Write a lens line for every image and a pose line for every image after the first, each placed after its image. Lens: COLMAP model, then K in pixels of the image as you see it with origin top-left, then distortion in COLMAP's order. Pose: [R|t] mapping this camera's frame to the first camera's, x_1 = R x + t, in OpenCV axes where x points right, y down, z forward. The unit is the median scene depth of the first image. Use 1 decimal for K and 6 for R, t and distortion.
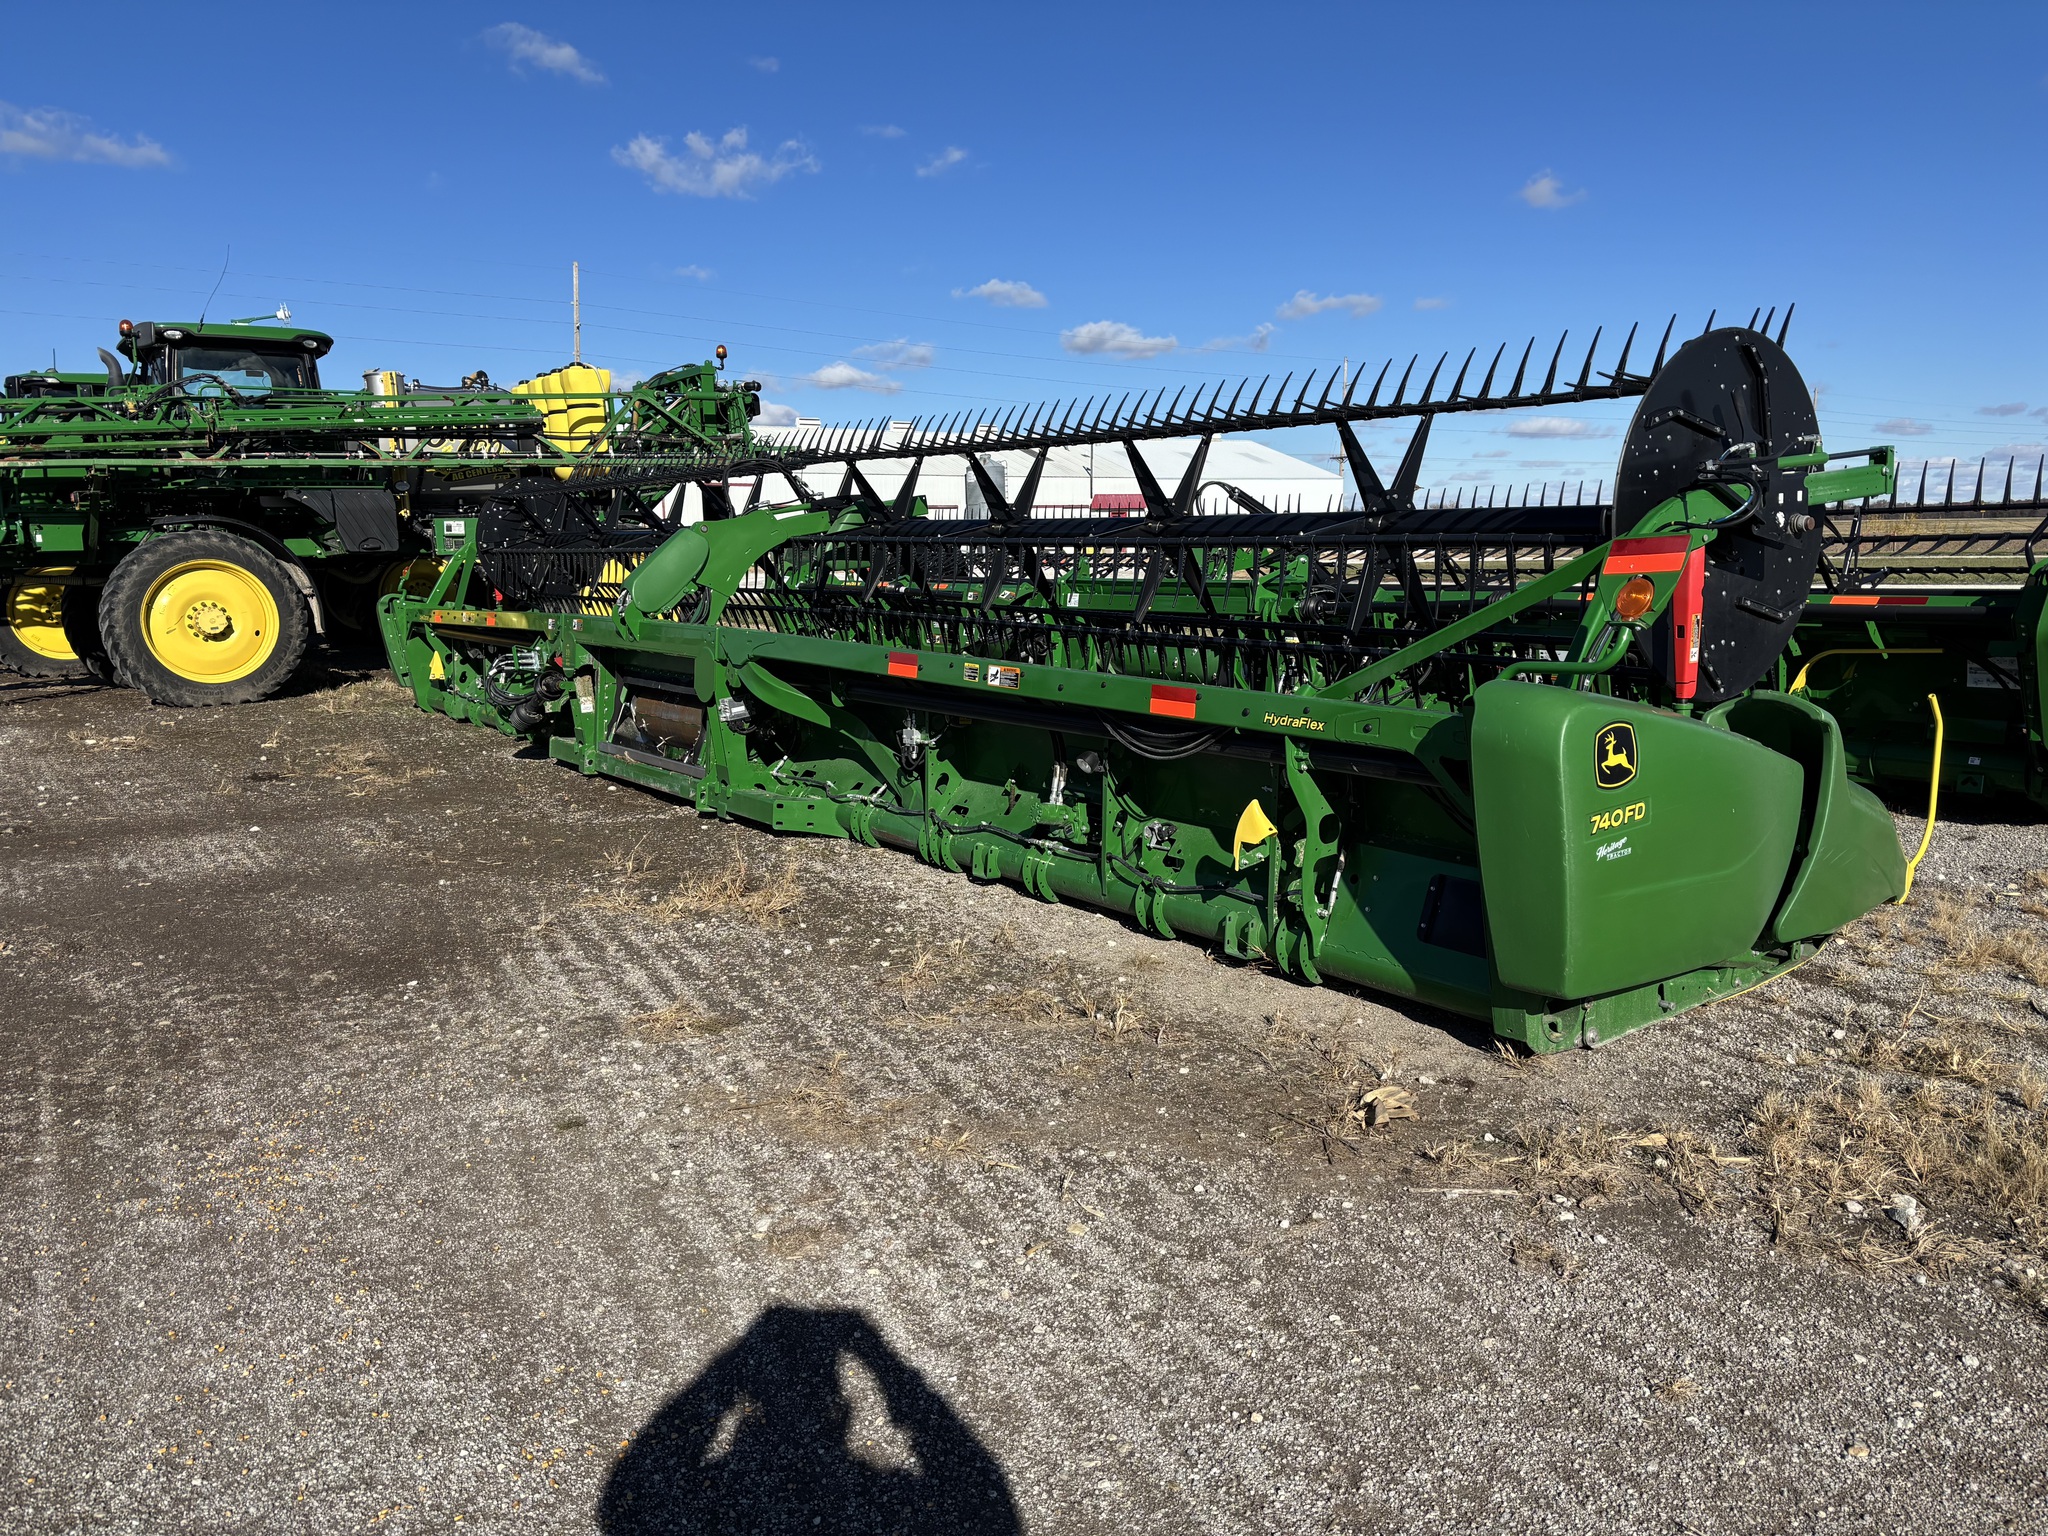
lens RADIAL K [[1577.8, 0, 1024.0], [0, 1577.8, 768.0], [0, 0, 1]] dist [-0.000869, -0.005850]
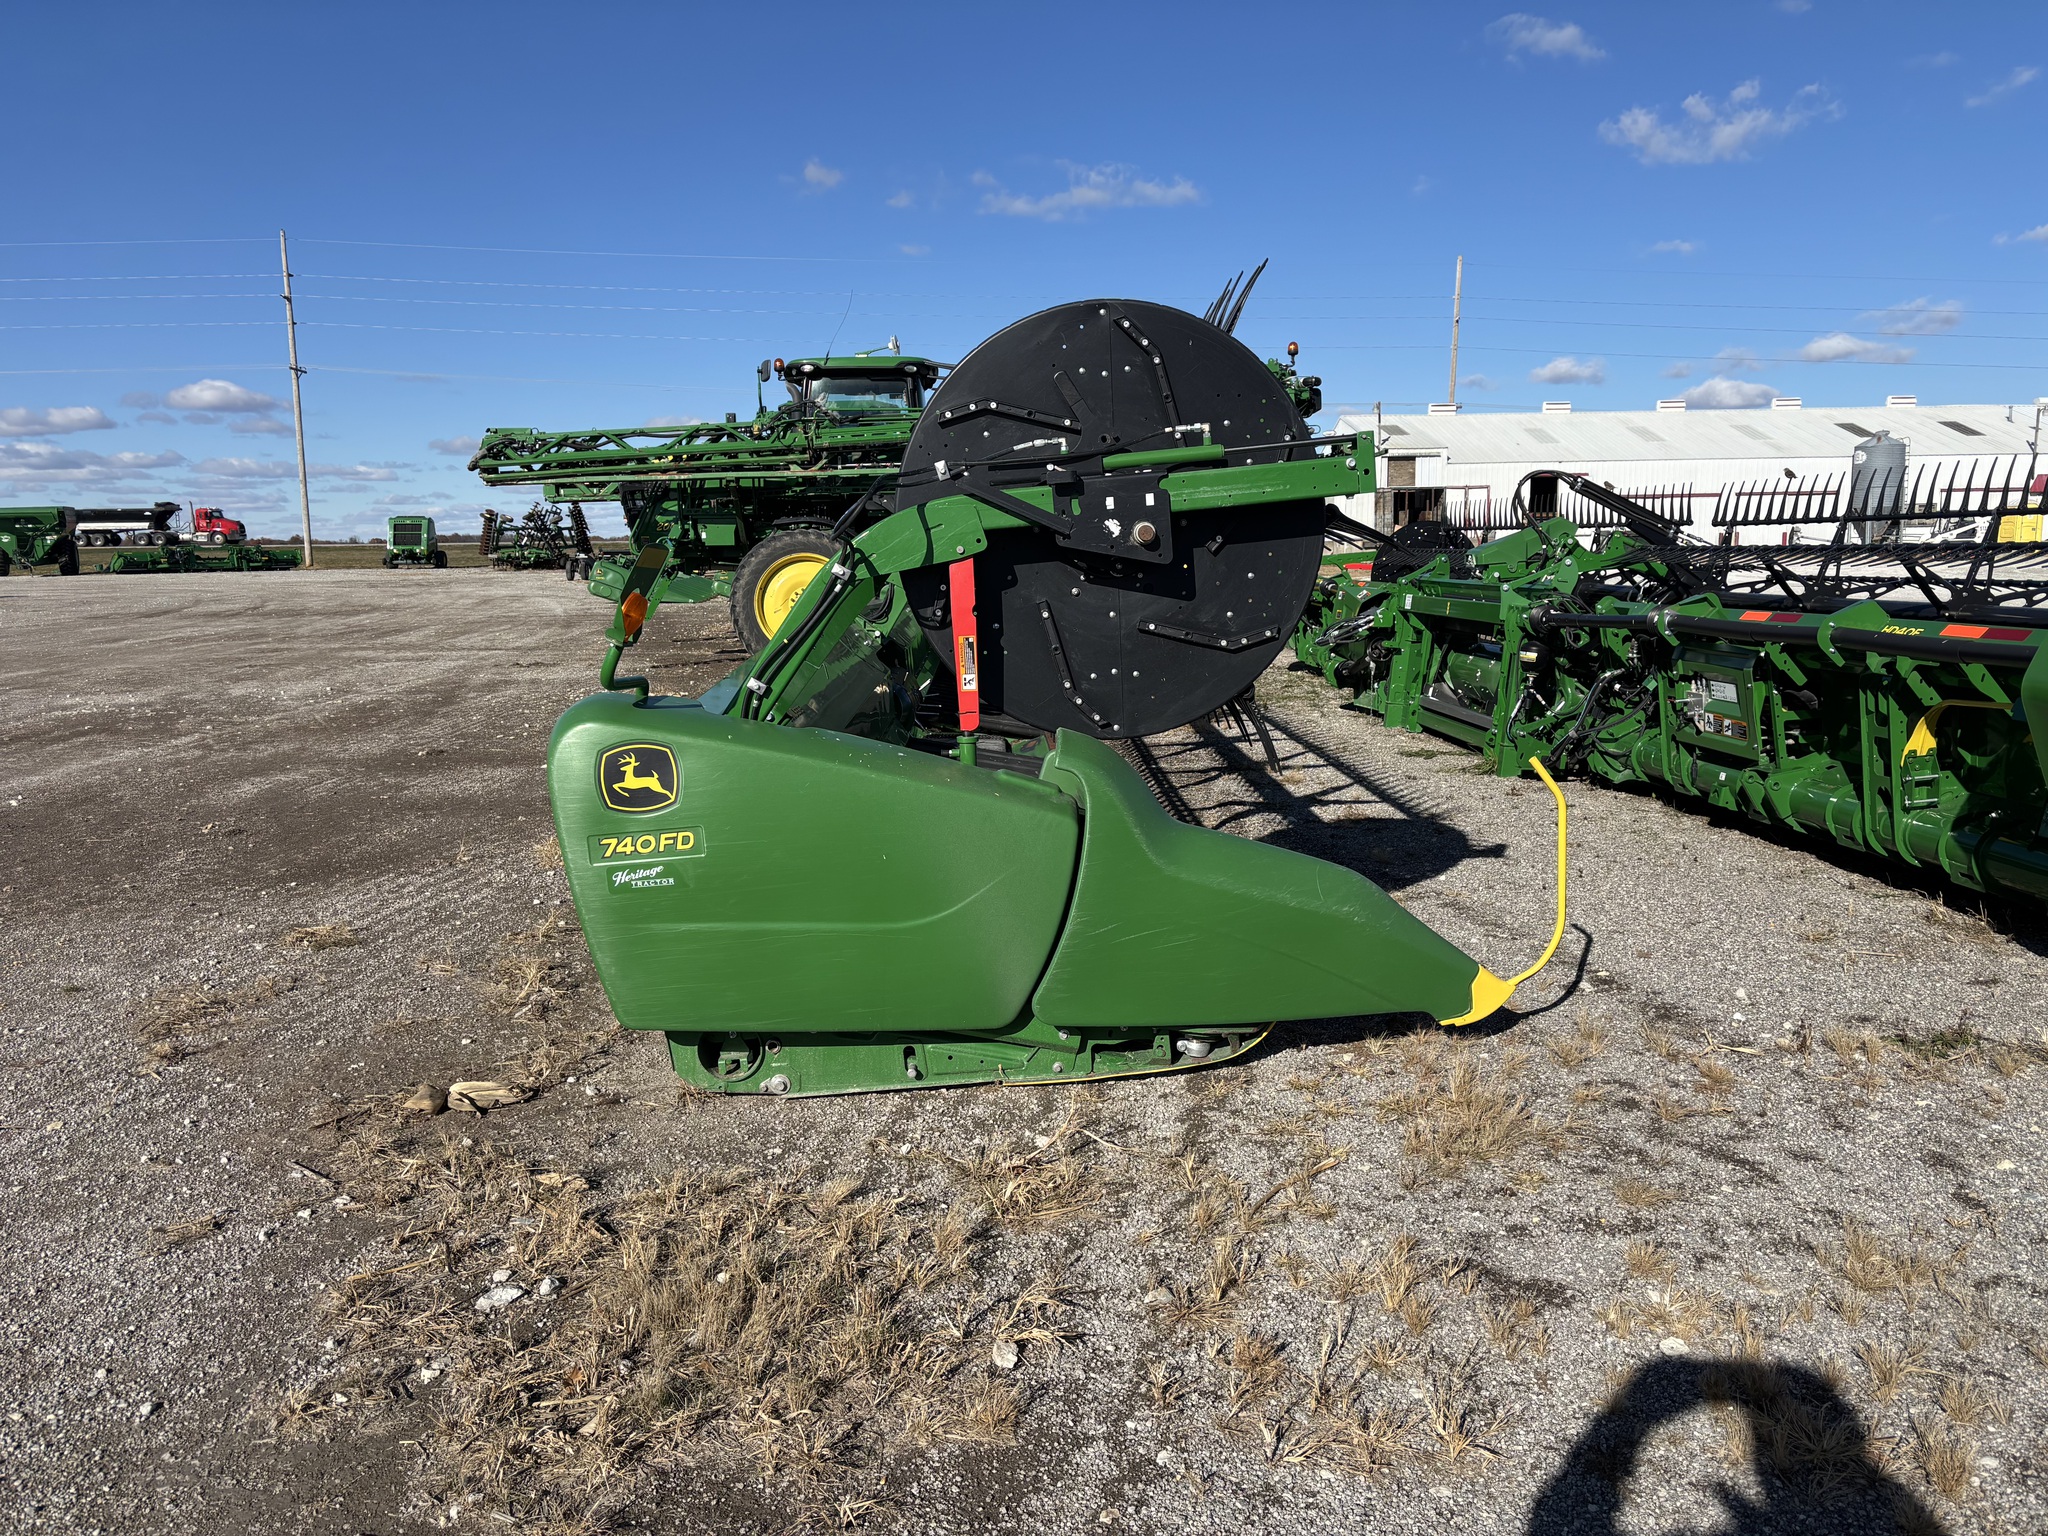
lens RADIAL K [[1557.9, 0, 1021.0], [0, 1557.9, 749.1], [0, 0, 1]] dist [0.098323, -0.109420]
pose [[0.828003, 0.077408, -0.555355, 0.579836], [-0.081118, 0.996543, 0.017960, -0.032544], [0.554826, 0.030178, 0.831419, 0.181143]]
